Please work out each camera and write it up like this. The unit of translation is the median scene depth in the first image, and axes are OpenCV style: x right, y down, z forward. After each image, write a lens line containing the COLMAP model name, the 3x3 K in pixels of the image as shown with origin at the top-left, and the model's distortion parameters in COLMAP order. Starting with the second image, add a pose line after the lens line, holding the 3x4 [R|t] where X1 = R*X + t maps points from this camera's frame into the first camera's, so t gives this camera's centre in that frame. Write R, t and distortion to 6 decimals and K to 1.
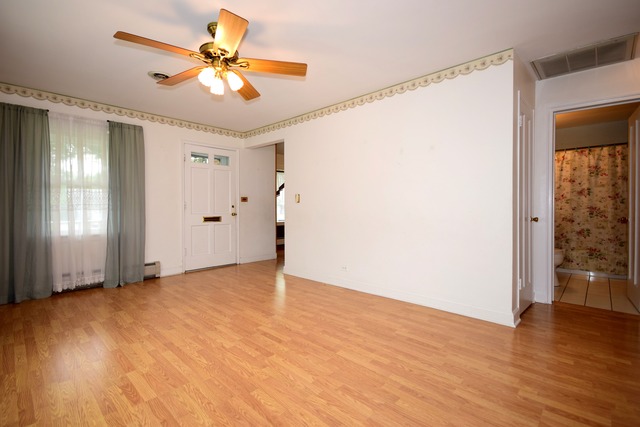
lens RADIAL K [[294.1, 0, 320.0], [0, 294.1, 213.5], [0, 0, 1]] dist [0.000423, 0.000070]
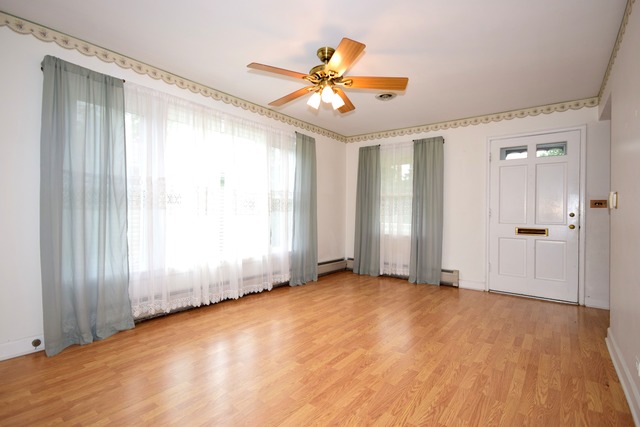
lens RADIAL K [[307.0, 0, 320.0], [0, 307.0, 213.5], [0, 0, 1]] dist [0.002364, 0.000482]
pose [[0.099811, 0.006993, -0.994982, 0.504385], [-0.034129, 0.999411, 0.003600, -0.015064], [0.994421, 0.033599, 0.099991, 0.552447]]
